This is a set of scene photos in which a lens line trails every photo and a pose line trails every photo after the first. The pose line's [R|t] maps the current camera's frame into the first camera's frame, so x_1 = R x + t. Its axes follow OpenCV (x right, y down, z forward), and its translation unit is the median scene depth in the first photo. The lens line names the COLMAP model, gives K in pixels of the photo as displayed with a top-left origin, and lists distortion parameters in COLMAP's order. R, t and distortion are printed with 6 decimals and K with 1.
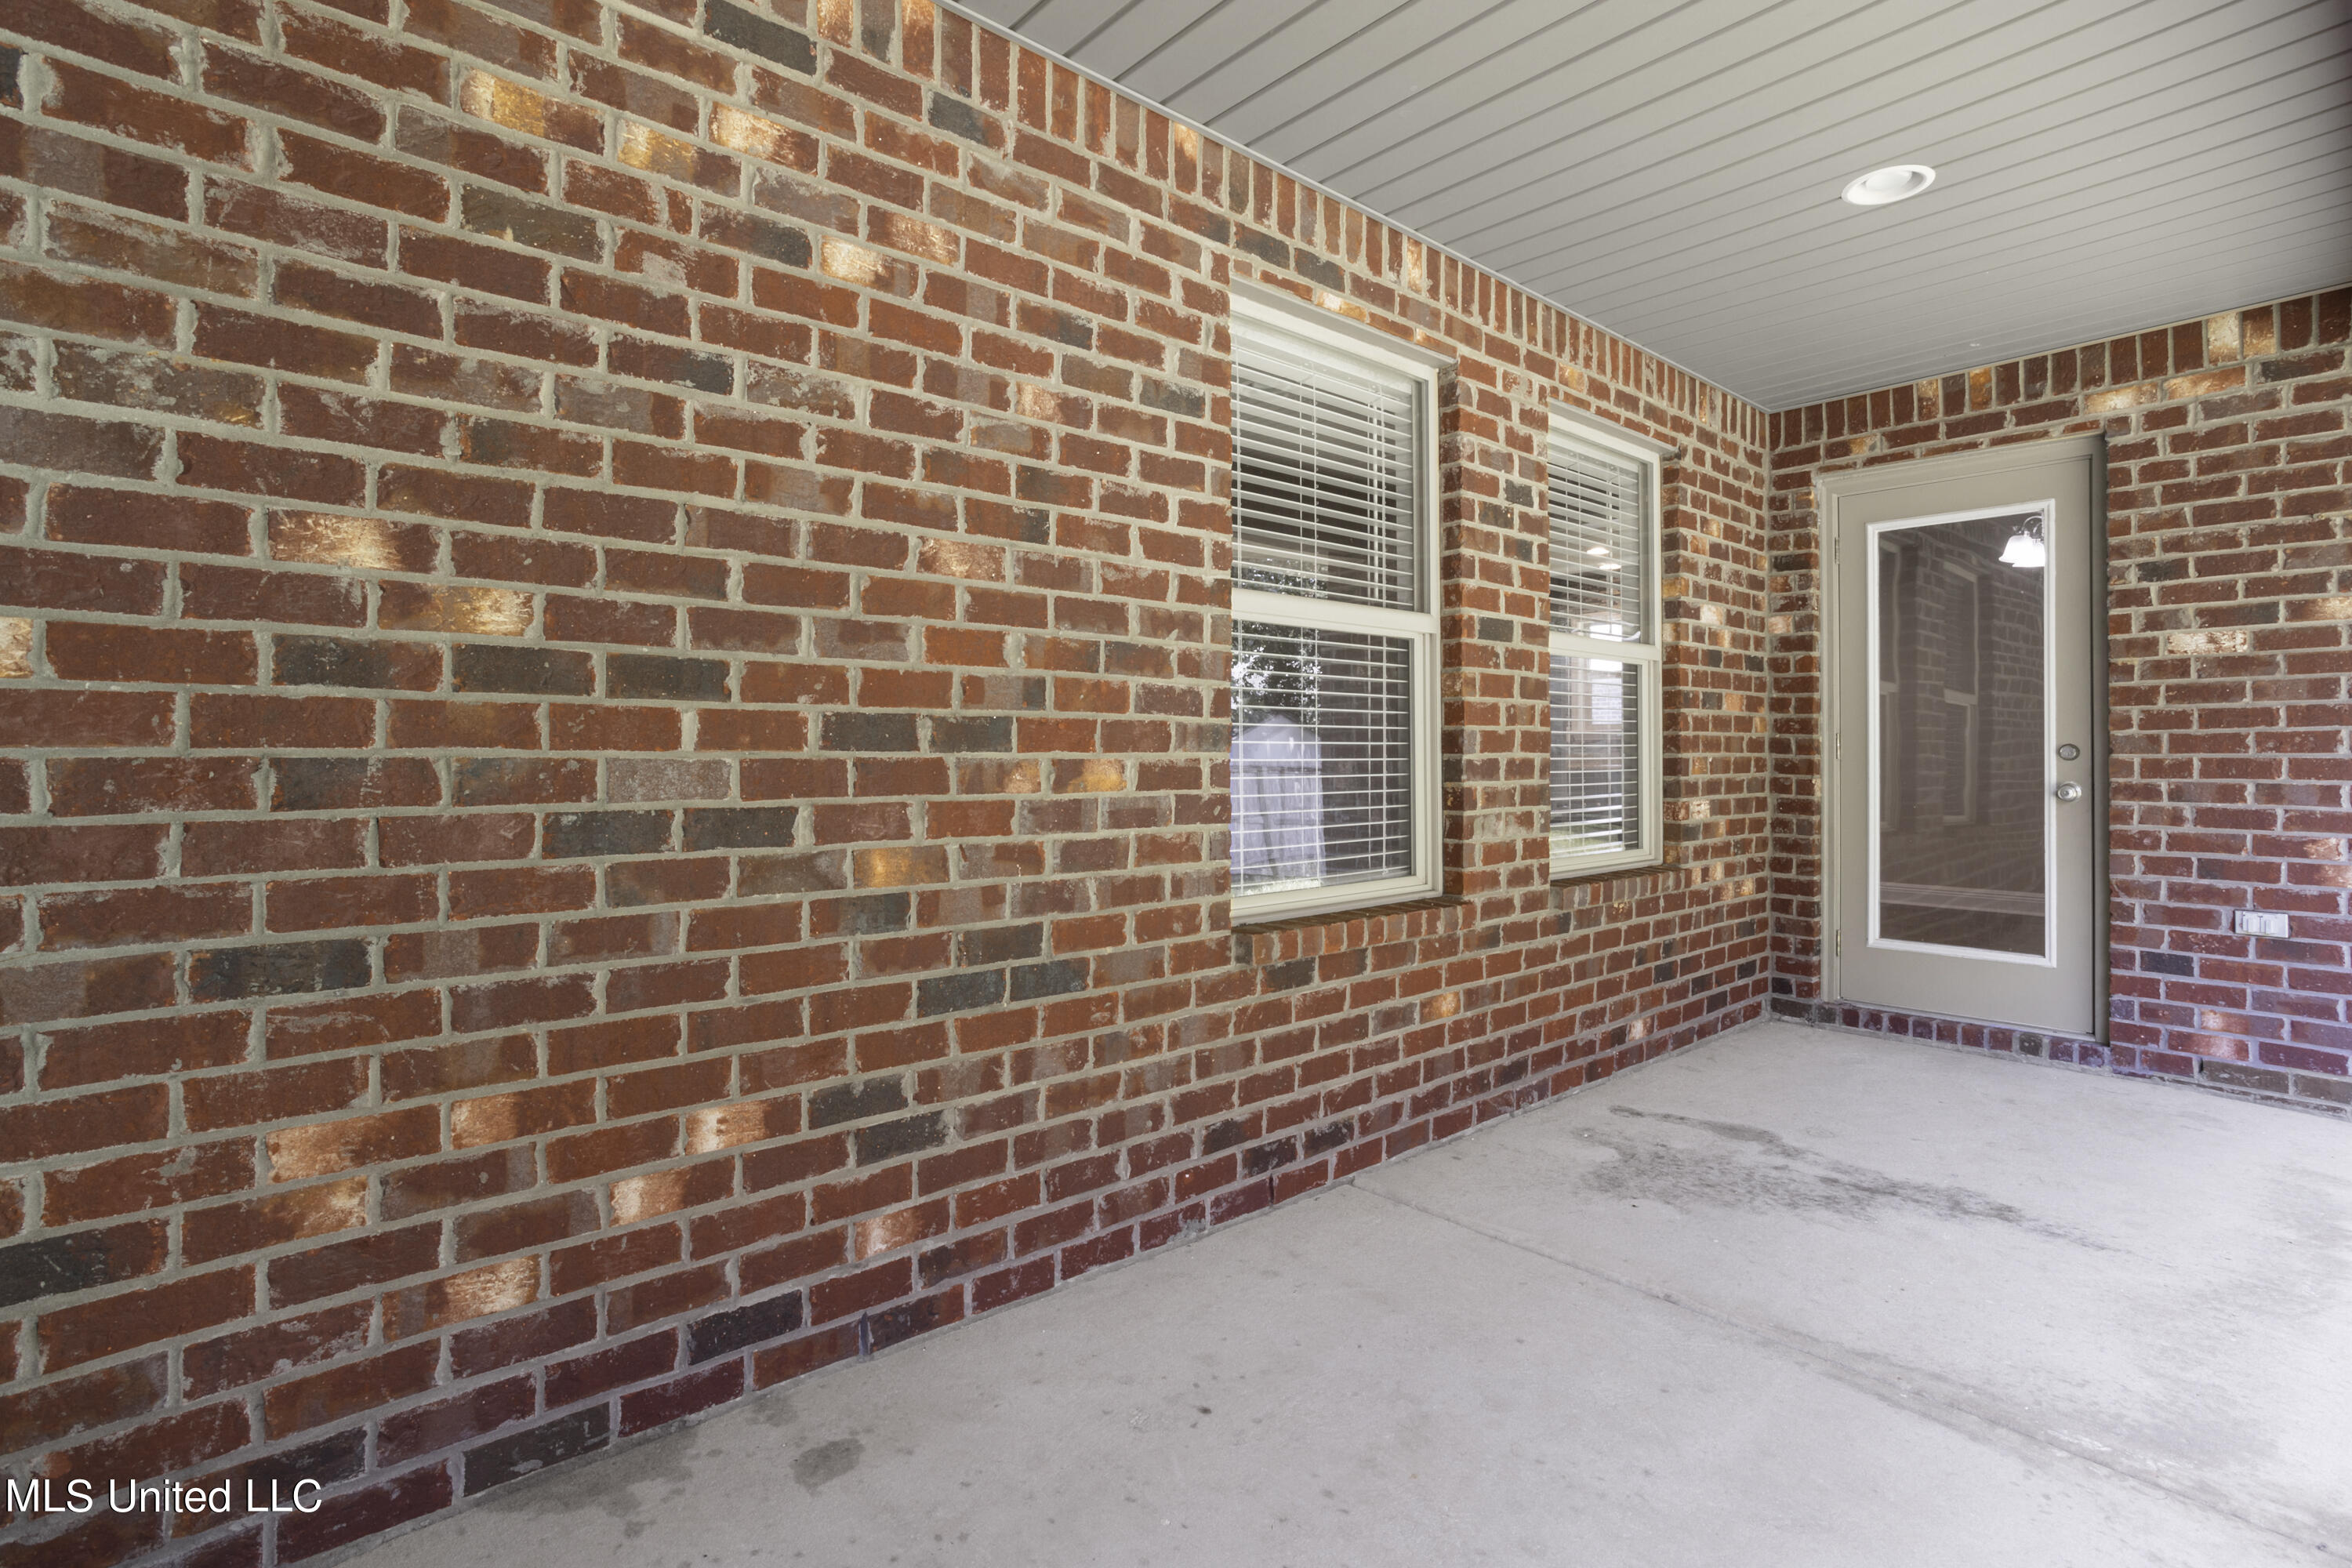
lens RADIAL K [[1144.9, 0, 1181.7], [0, 1144.9, 760.7], [0, 0, 1]] dist [-0.034497, 0.017672]
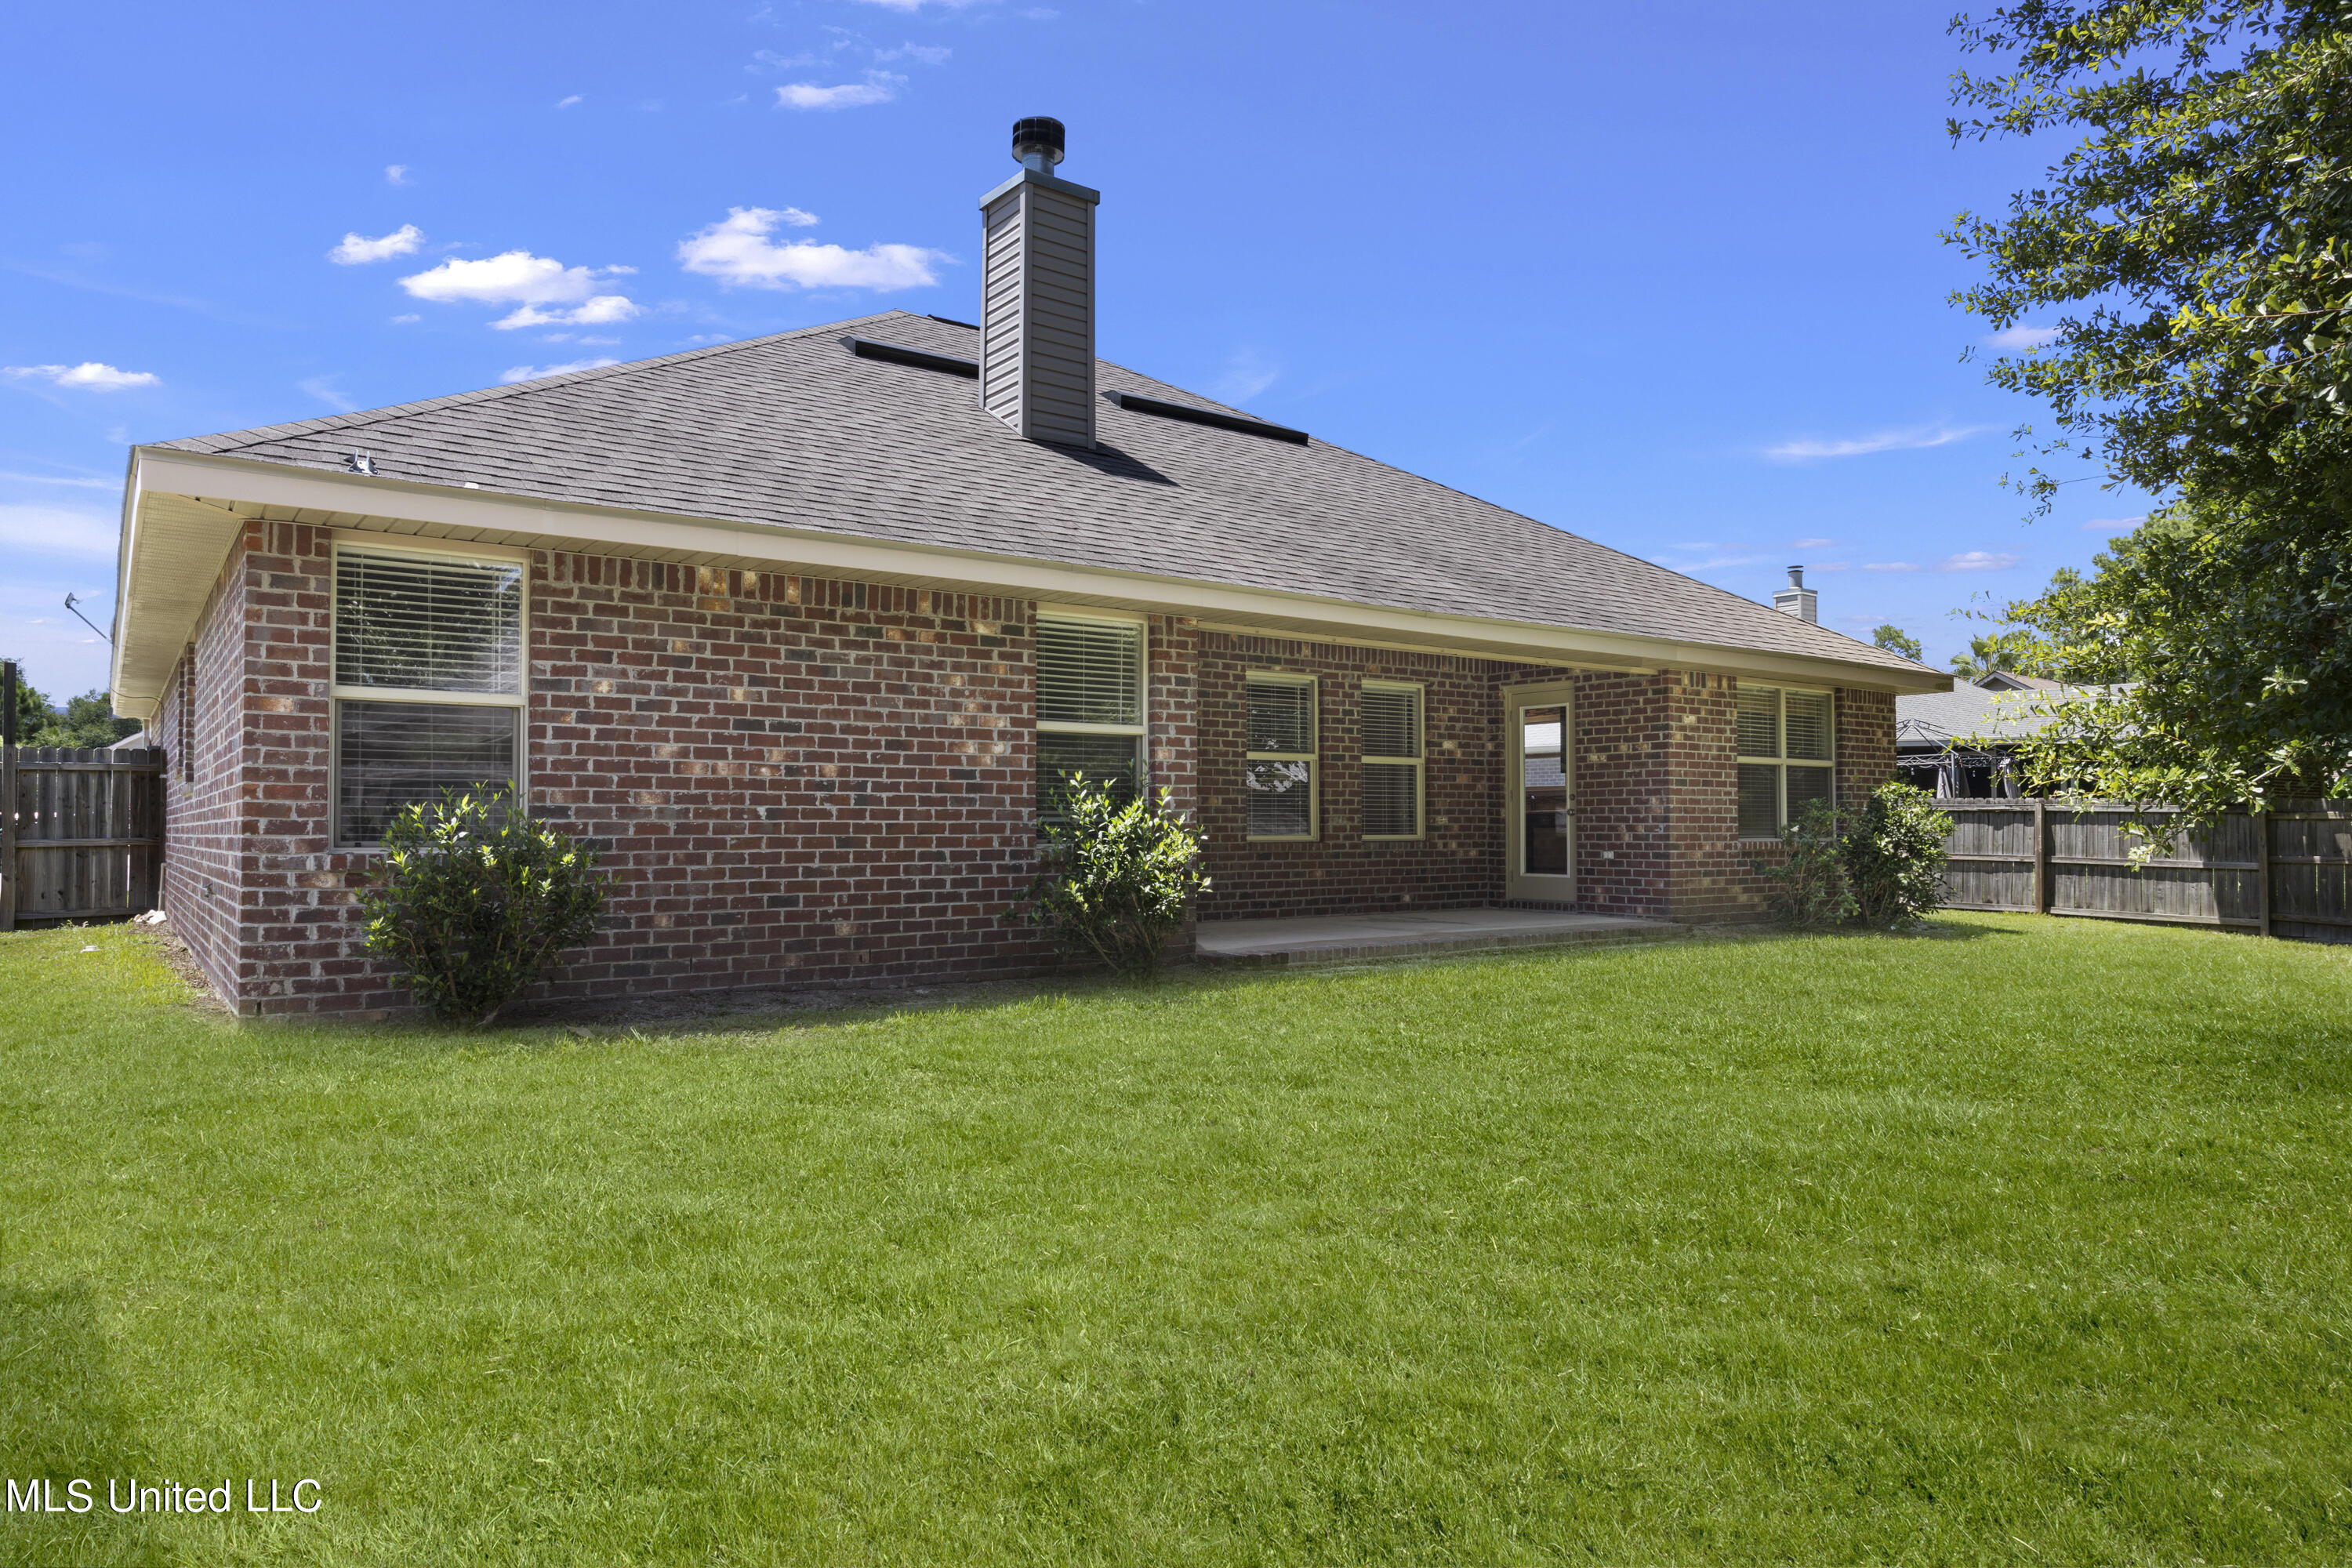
lens RADIAL K [[1492.3, 0, 1175.9], [0, 1492.3, 790.7], [0, 0, 1]] dist [-0.000601, -0.000009]
pose [[0.995538, -0.003593, -0.094289, 0.216575], [0.000797, 0.999559, -0.029671, 0.096662], [0.094354, 0.029463, 0.995103, -3.099488]]
